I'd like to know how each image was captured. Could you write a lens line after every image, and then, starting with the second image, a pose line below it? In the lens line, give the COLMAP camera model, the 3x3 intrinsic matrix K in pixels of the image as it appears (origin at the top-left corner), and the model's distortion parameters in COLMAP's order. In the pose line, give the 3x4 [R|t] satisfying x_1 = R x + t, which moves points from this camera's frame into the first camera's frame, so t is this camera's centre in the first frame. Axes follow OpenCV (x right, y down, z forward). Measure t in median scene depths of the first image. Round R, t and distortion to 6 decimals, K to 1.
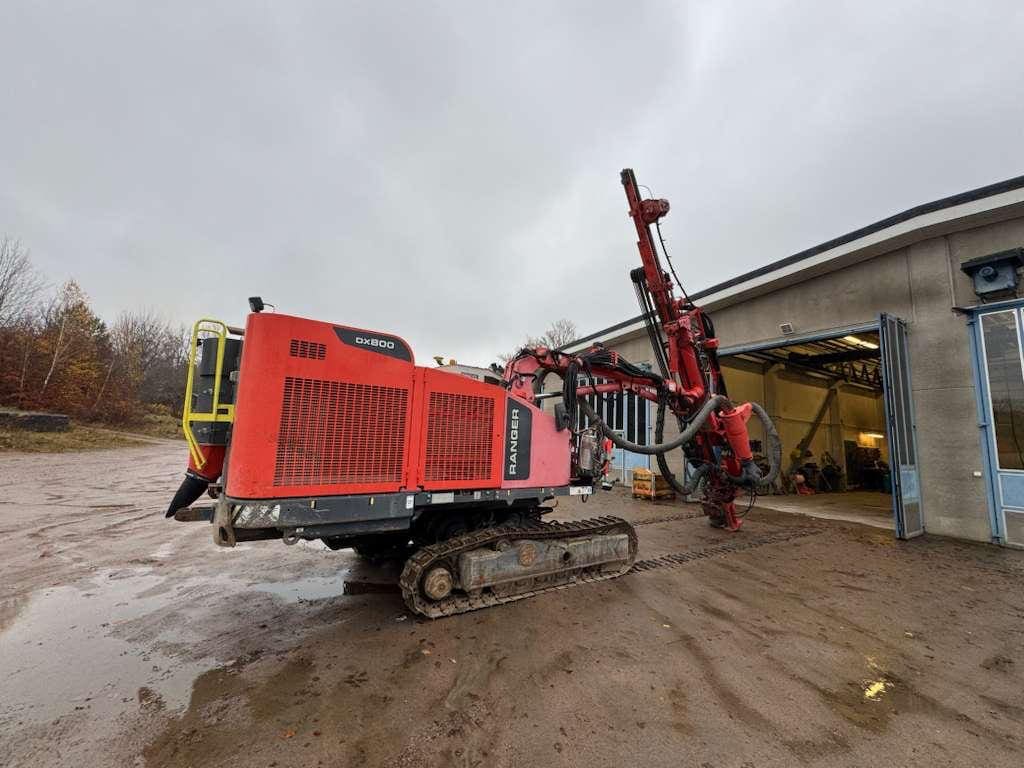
lens RADIAL K [[408.9, 0, 511.8], [0, 408.9, 385.5], [0, 0, 1]] dist [-0.003028, 0.000453]
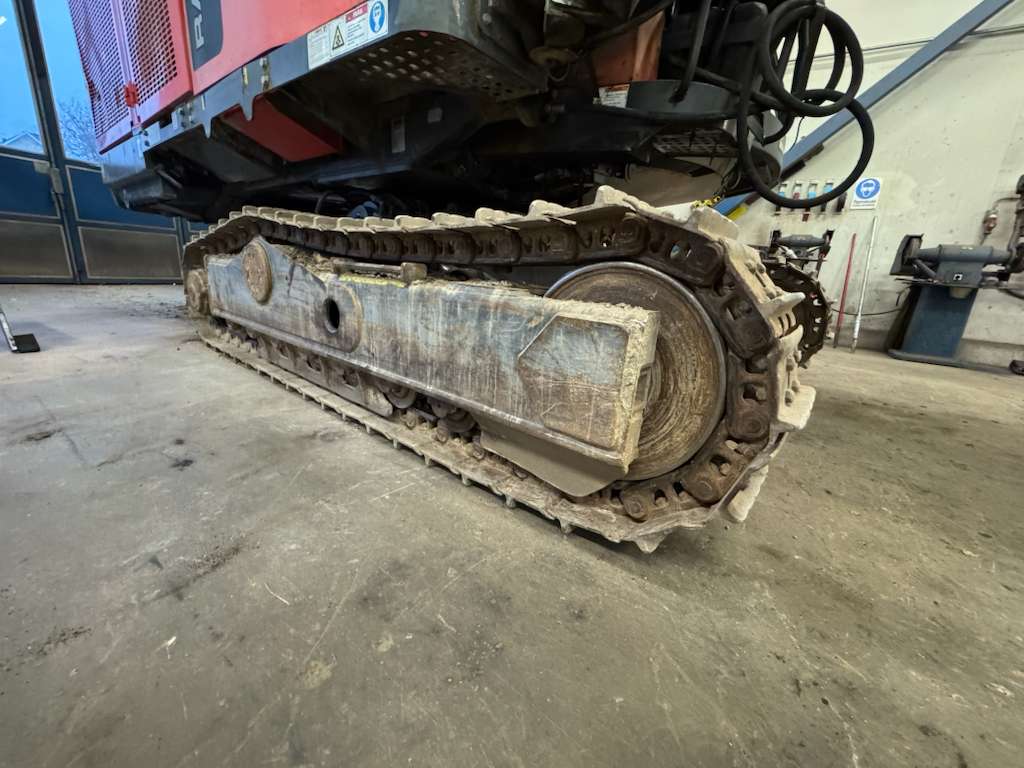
lens RADIAL K [[408.9, 0, 510.1], [0, 408.9, 384.9], [0, 0, 1]] dist [-0.003028, 0.000453]
pose [[0.268200, 0.243755, -0.932015, 0.465573], [0.070009, 0.959970, 0.271213, 0.403761], [0.960816, -0.137988, 0.240399, 1.065363]]
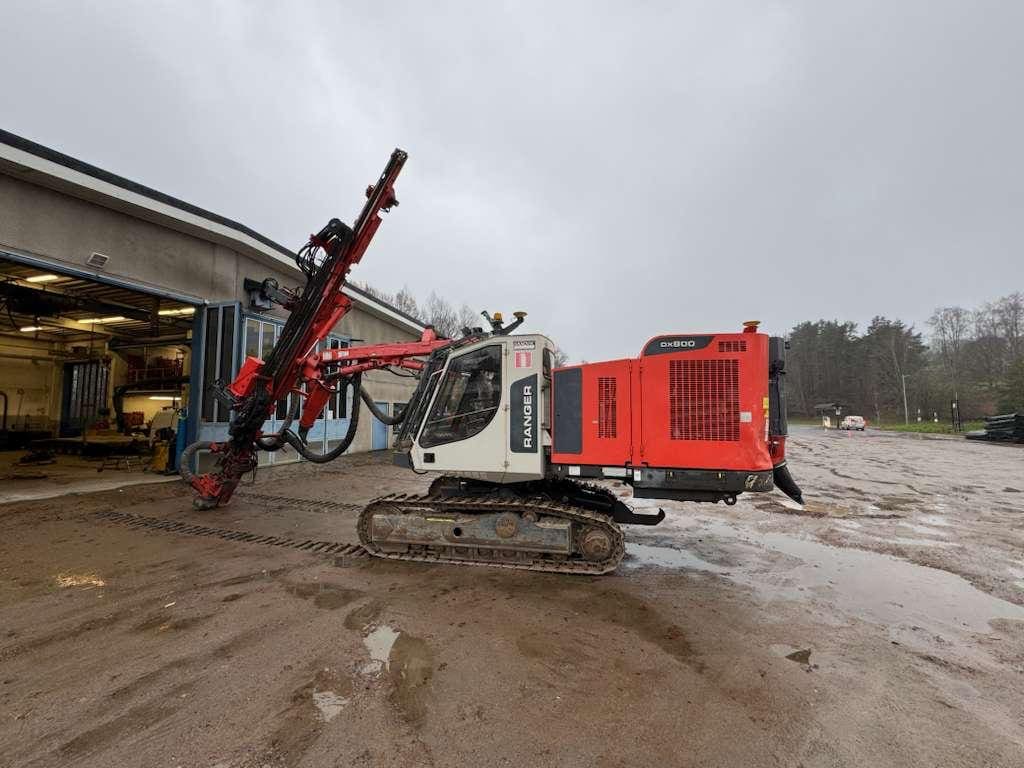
lens RADIAL K [[408.9, 0, 514.9], [0, 408.9, 381.9], [0, 0, 1]] dist [-0.003028, 0.000453]
pose [[-0.669112, 0.013446, 0.743040, -1.002123], [-0.125900, 0.983333, -0.131168, 0.211496], [-0.732420, -0.181315, -0.656267, 2.028551]]
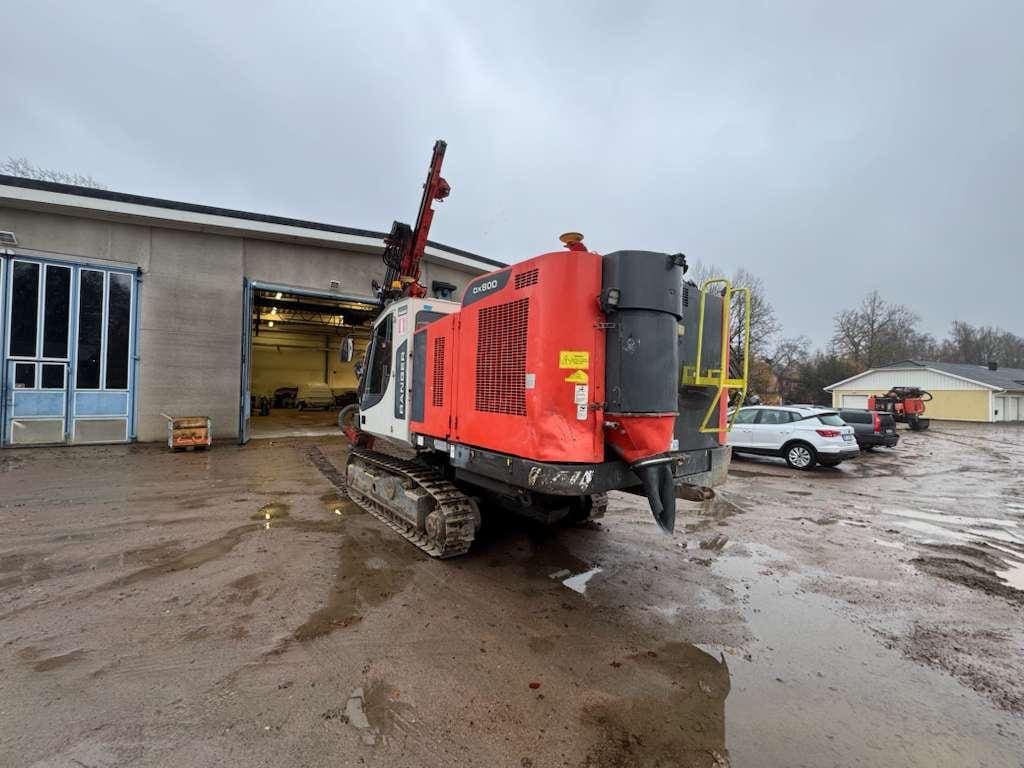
lens RADIAL K [[408.9, 0, 512.6], [0, 408.9, 384.7], [0, 0, 1]] dist [-0.003028, 0.000453]
pose [[-0.046396, -0.027056, 0.998557, -1.269545], [-0.151592, 0.988246, 0.019733, 0.107389], [-0.987354, -0.150458, -0.049953, 1.146088]]
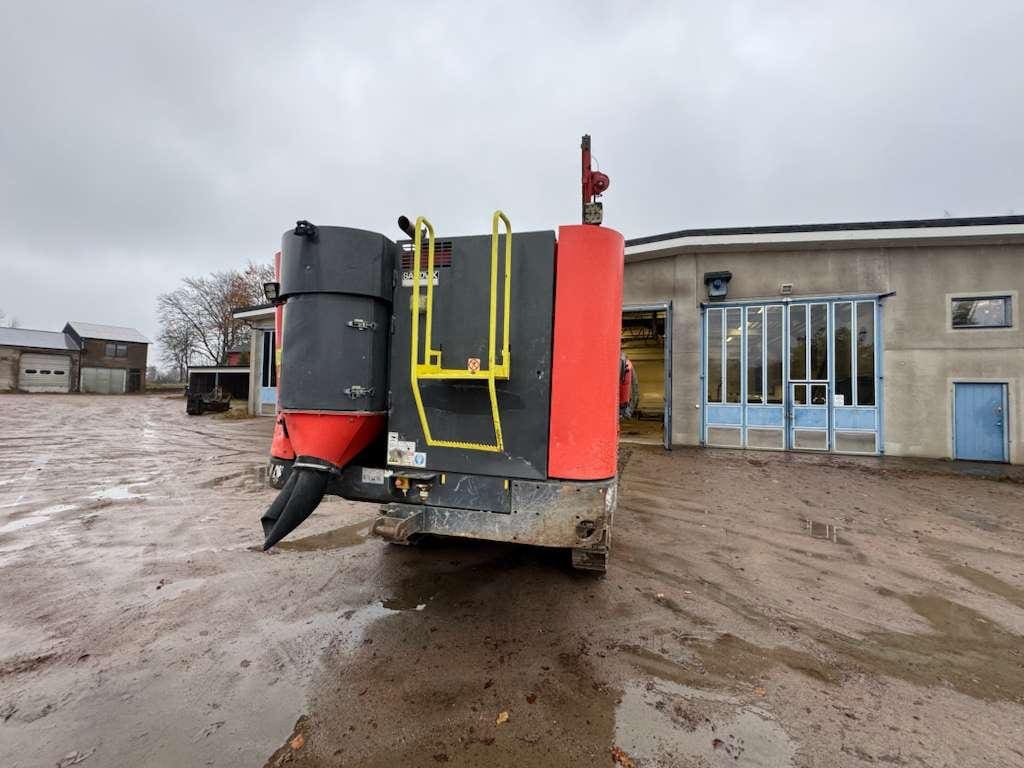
lens RADIAL K [[408.9, 0, 510.5], [0, 408.9, 386.1], [0, 0, 1]] dist [-0.003028, 0.000453]
pose [[0.772520, -0.012542, 0.634866, -0.822139], [-0.069624, 0.992104, 0.104320, 0.025829], [-0.631162, -0.124791, 0.765547, 0.357849]]
